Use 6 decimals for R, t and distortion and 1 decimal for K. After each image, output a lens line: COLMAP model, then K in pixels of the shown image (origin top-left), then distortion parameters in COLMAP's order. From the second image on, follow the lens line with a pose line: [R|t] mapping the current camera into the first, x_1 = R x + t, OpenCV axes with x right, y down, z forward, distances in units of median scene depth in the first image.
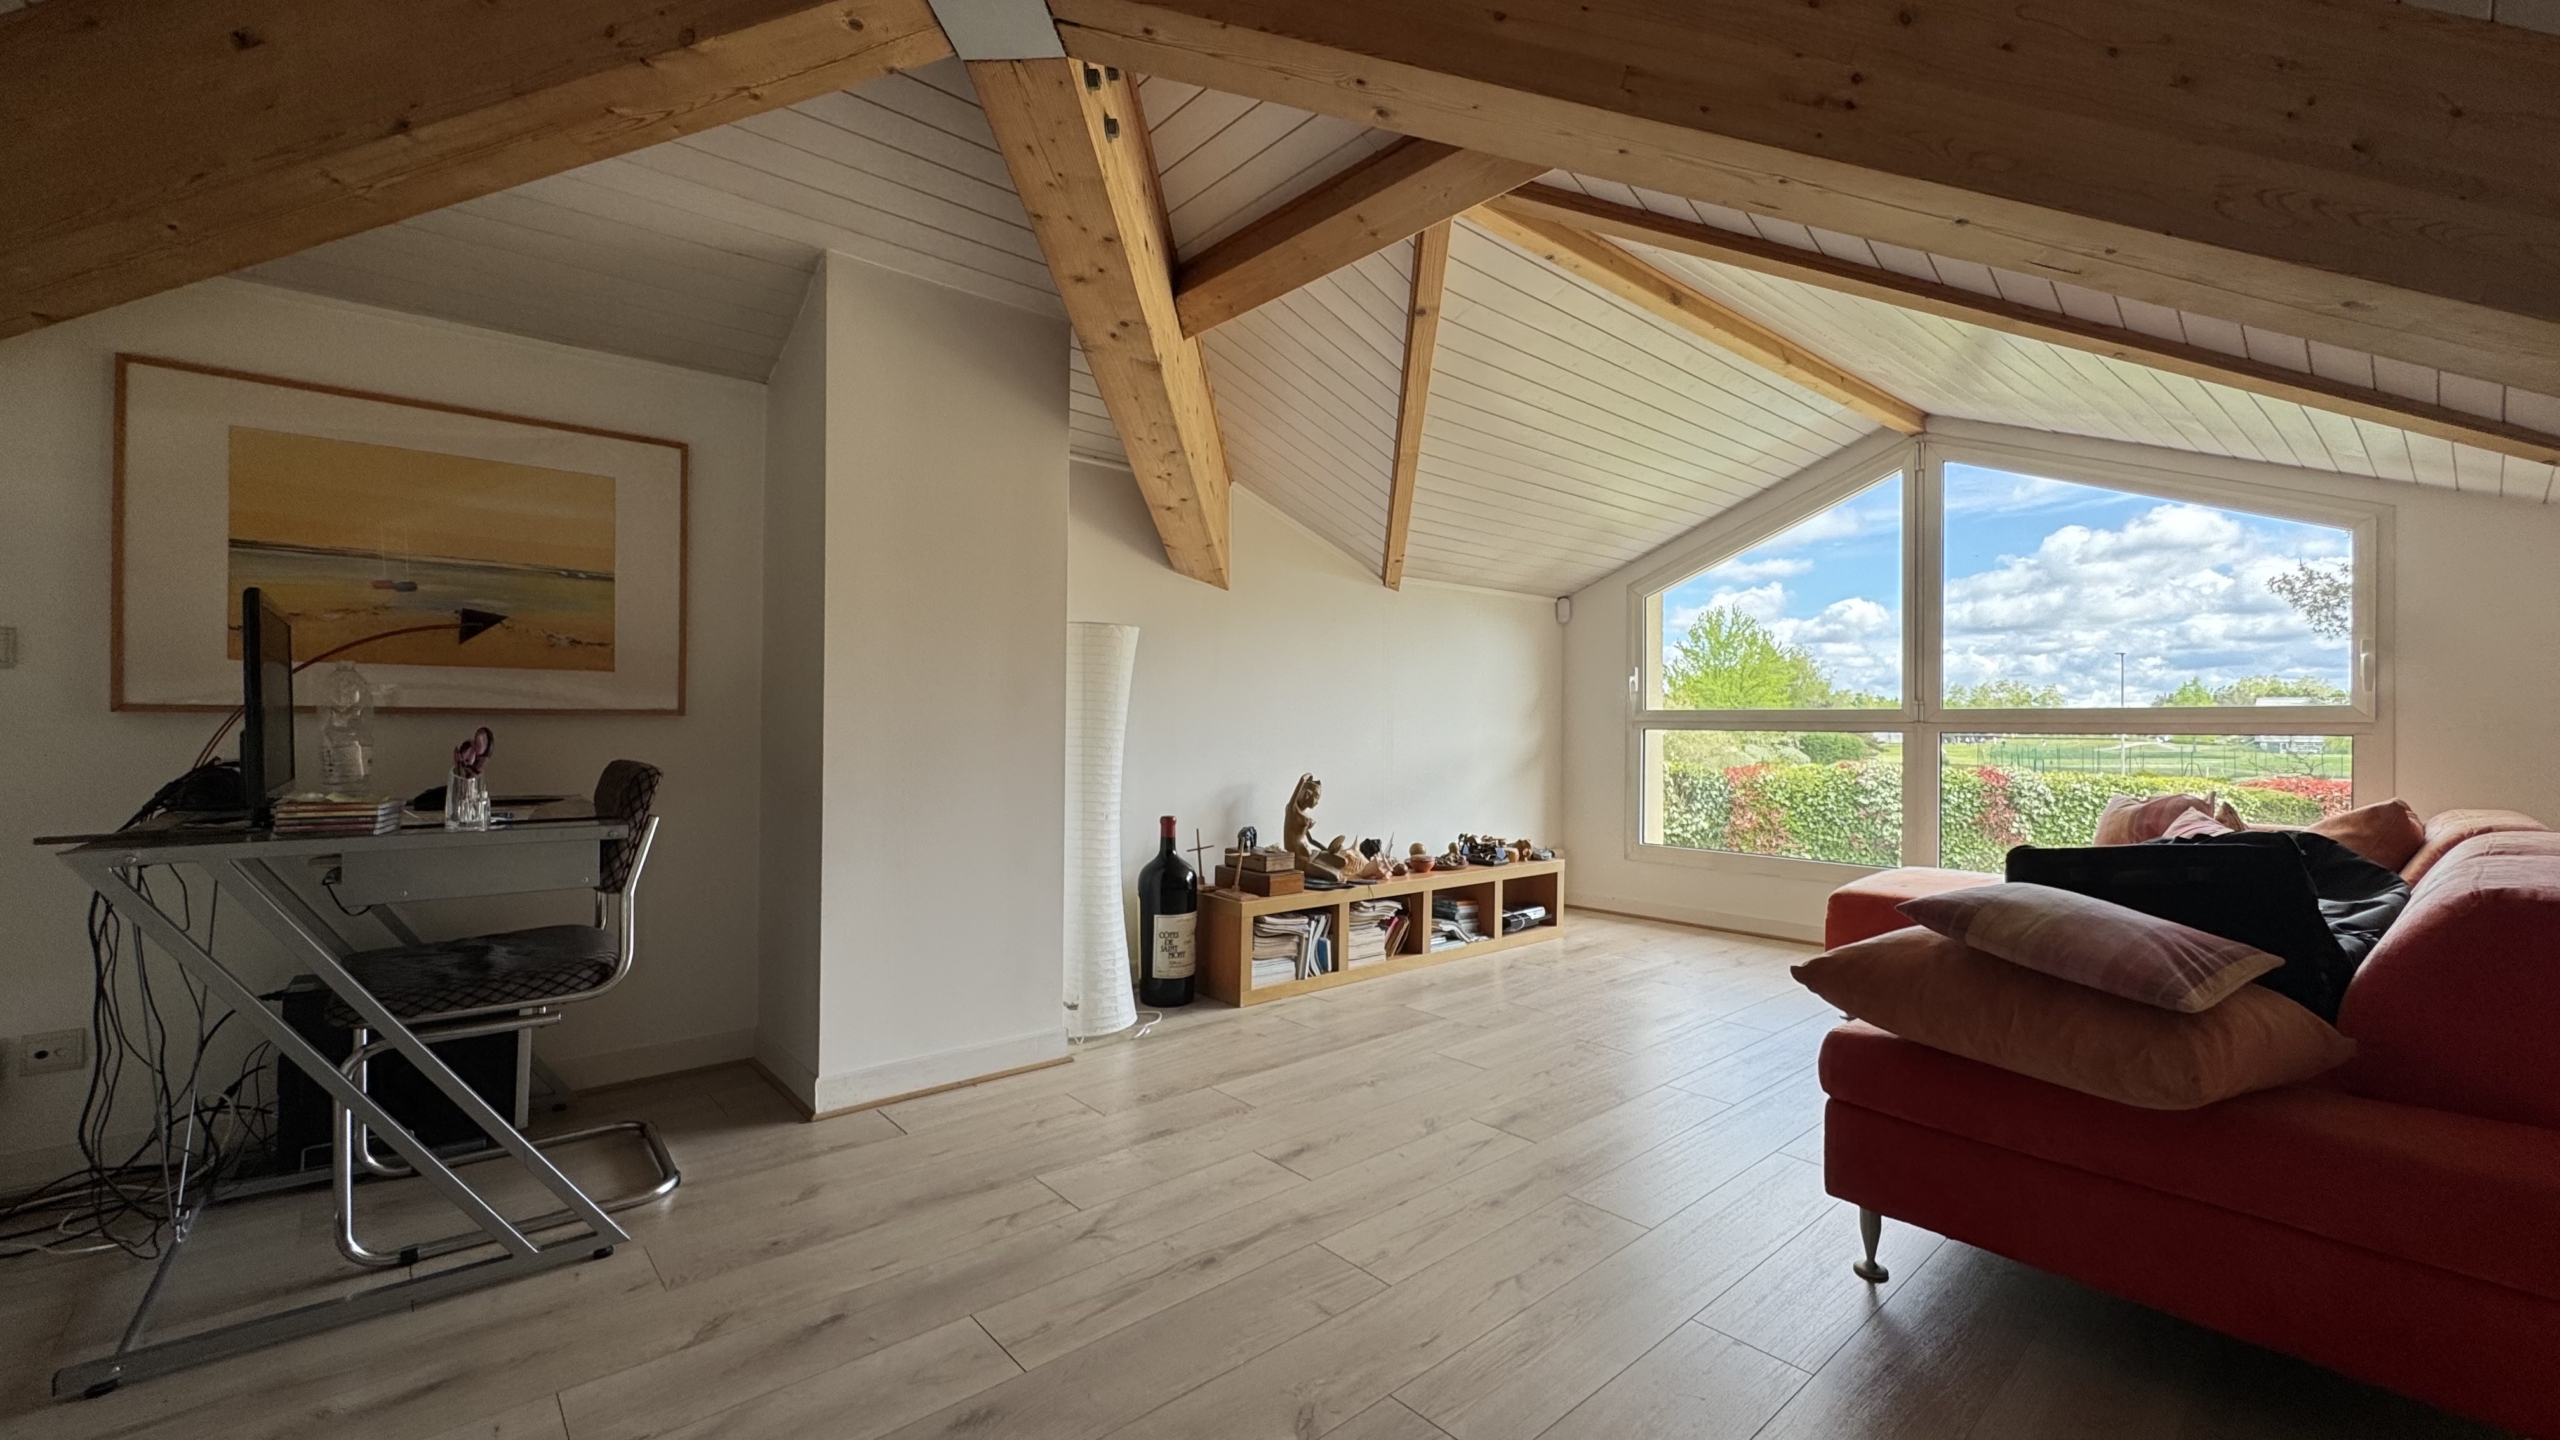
lens RADIAL K [[1022.7, 0, 1273.9], [0, 1022.7, 728.2], [0, 0, 1]] dist [-0.006168, 0.000762]
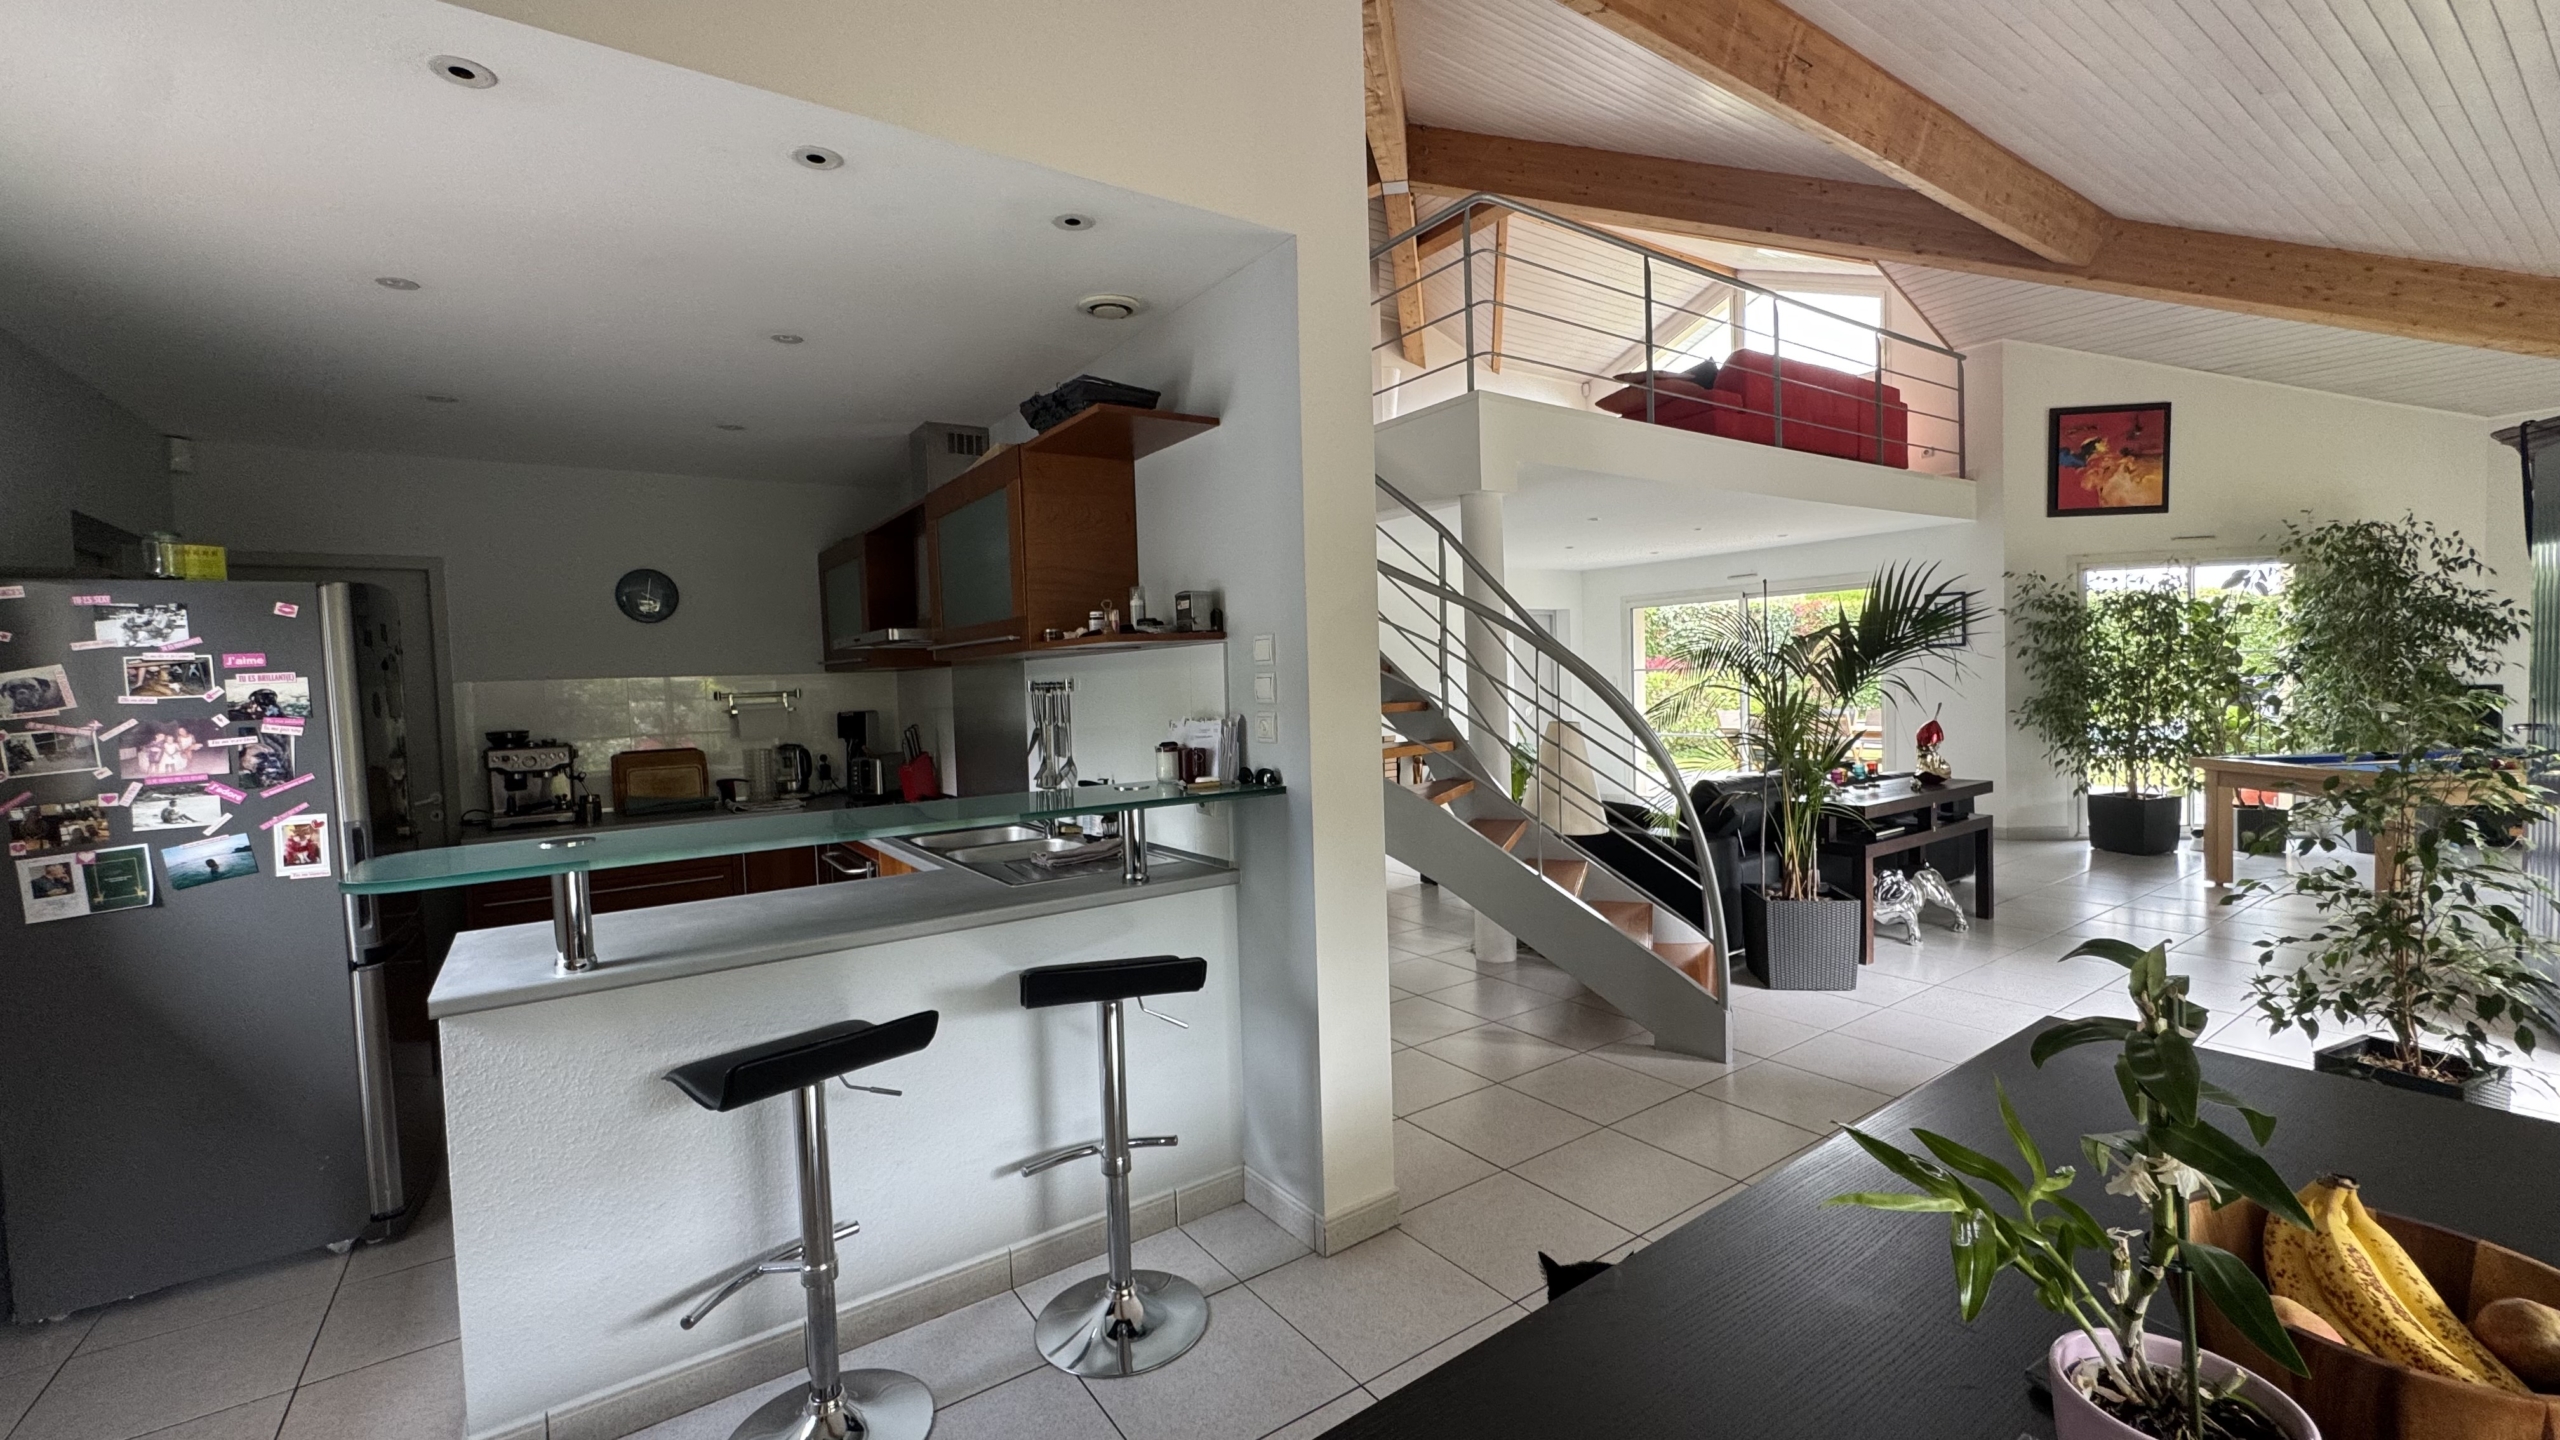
lens RADIAL K [[1022.7, 0, 1280.6], [0, 1022.7, 723.8], [0, 0, 1]] dist [-0.006168, 0.000762]
pose [[0.992855, -0.036661, -0.113557, -0.266933], [0.041483, 0.998323, 0.040389, 1.091649], [0.111886, -0.044811, 0.992710, -2.717882]]
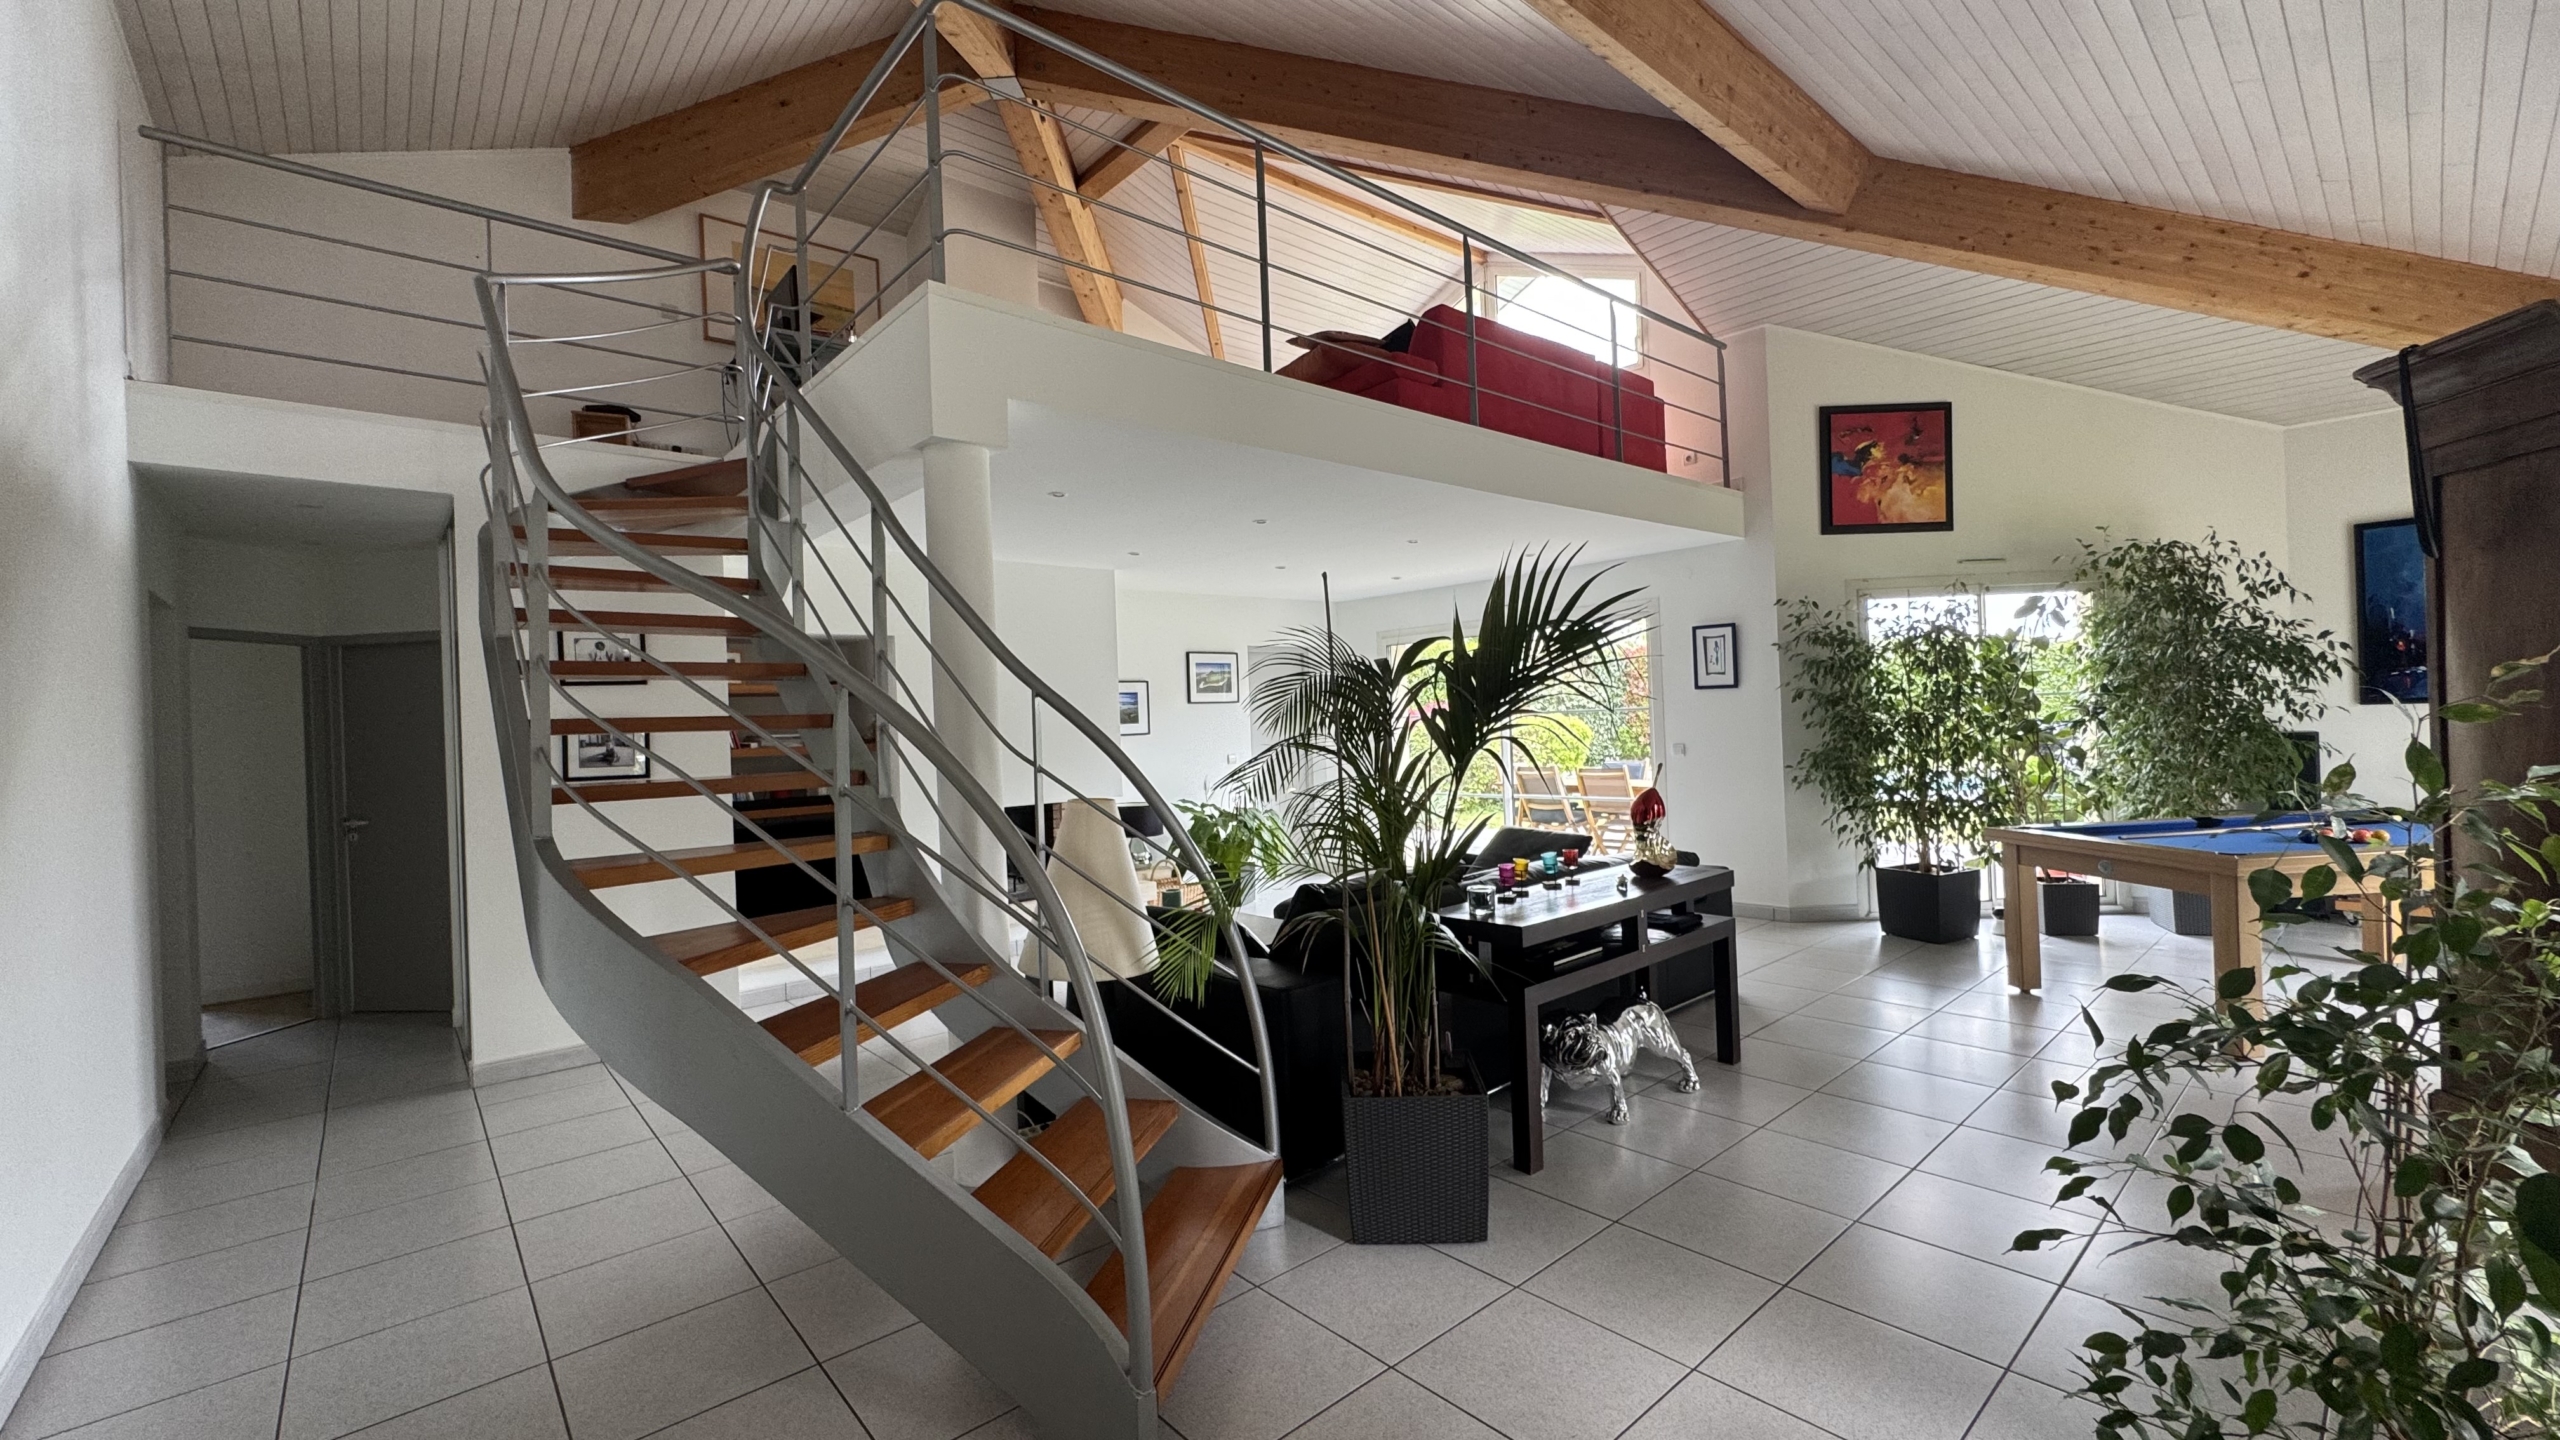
lens RADIAL K [[1022.7, 0, 1280.6], [0, 1022.7, 724.8], [0, 0, 1]] dist [-0.006168, 0.000762]
pose [[0.998949, -0.045733, 0.002930, 0.408923], [0.045733, 0.998954, 0.000052, 1.110593], [-0.002929, 0.000082, 0.999996, -1.822331]]
